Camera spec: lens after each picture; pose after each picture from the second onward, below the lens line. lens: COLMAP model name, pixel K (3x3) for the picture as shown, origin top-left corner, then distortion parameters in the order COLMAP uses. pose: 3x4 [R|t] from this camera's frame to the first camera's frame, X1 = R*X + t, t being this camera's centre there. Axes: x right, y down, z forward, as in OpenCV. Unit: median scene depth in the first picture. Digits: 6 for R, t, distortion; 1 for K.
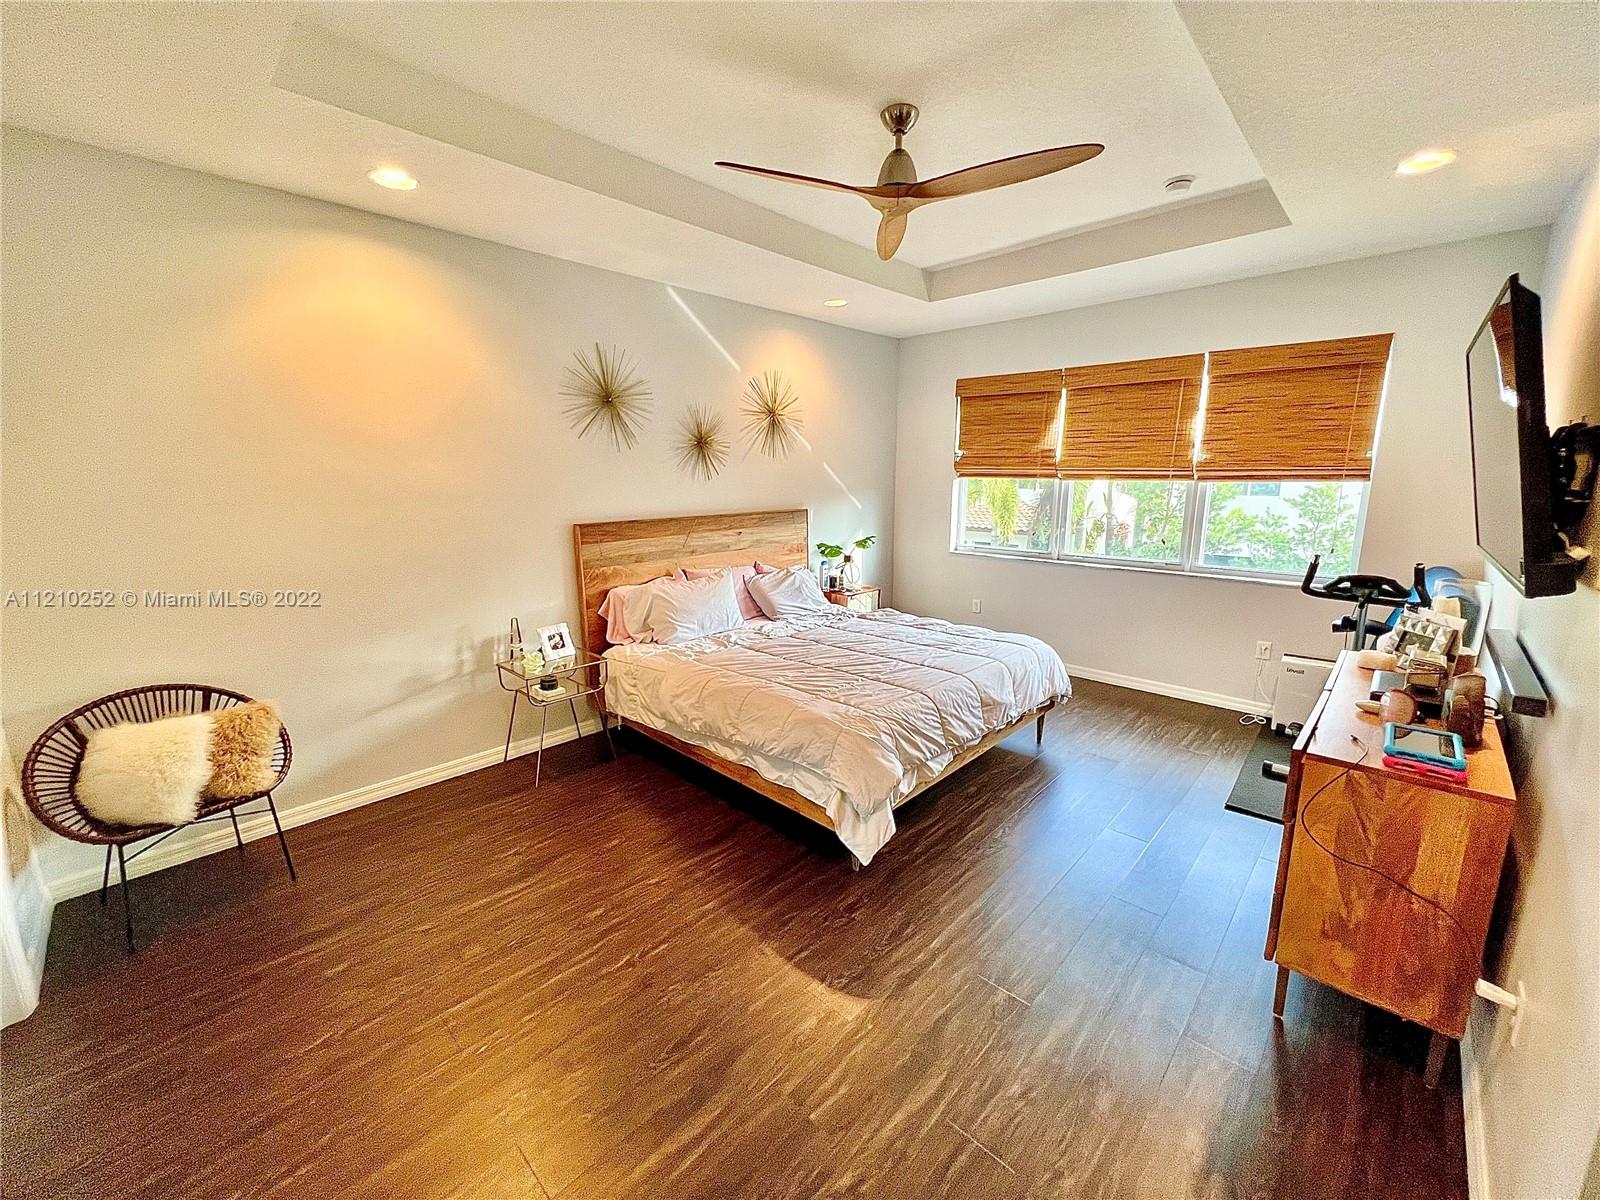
lens RADIAL K [[641.4, 0, 792.8], [0, 641.4, 599.1], [0, 0, 1]] dist [0.000980, -0.000568]
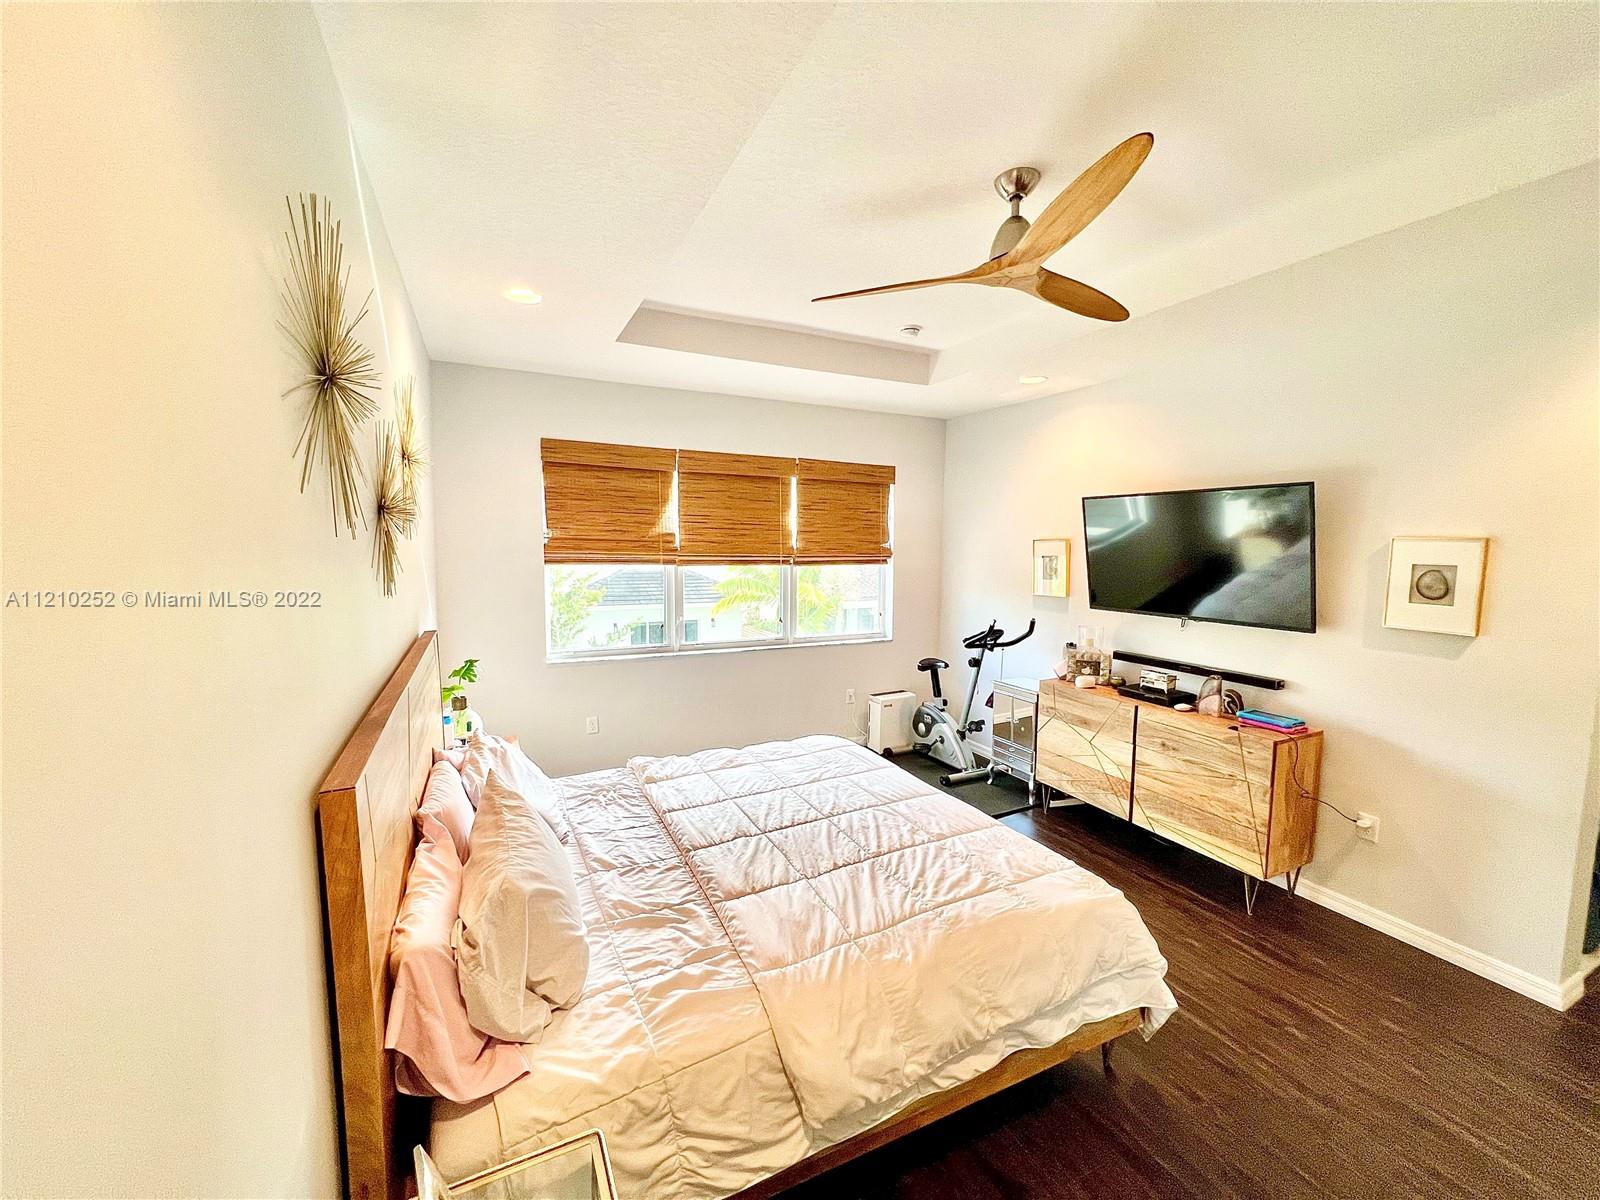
lens RADIAL K [[641.4, 0, 803.0], [0, 641.4, 600.3], [0, 0, 1]] dist [0.000980, -0.000568]
pose [[0.337389, -0.081426, 0.937837, -0.459234], [0.171674, 0.984868, 0.023749, -0.149186], [-0.925579, 0.152990, 0.346262, 0.603846]]
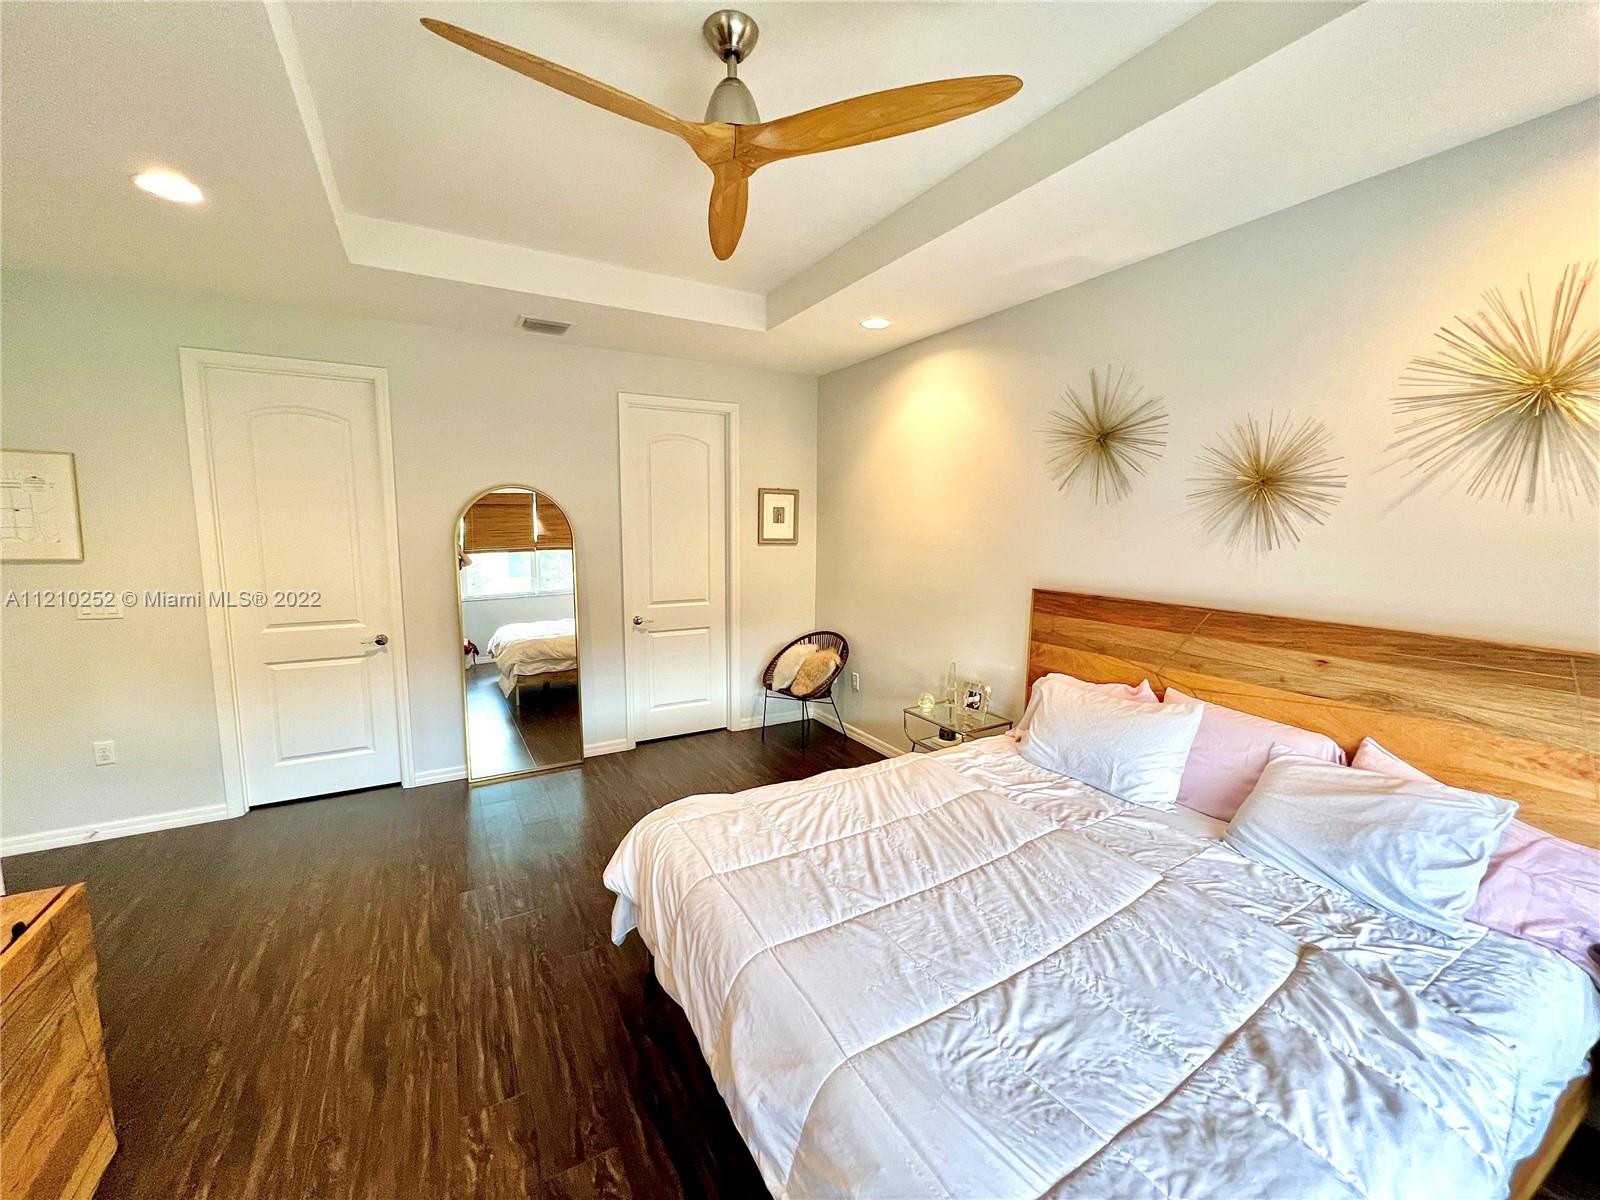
lens RADIAL K [[641.4, 0, 797.9], [0, 641.4, 599.9], [0, 0, 1]] dist [0.000980, -0.000568]
pose [[-0.281589, 0.124746, -0.951392, 0.508834], [-0.190610, 0.964481, 0.182878, -0.172848], [0.940412, 0.232842, -0.247809, 0.793753]]
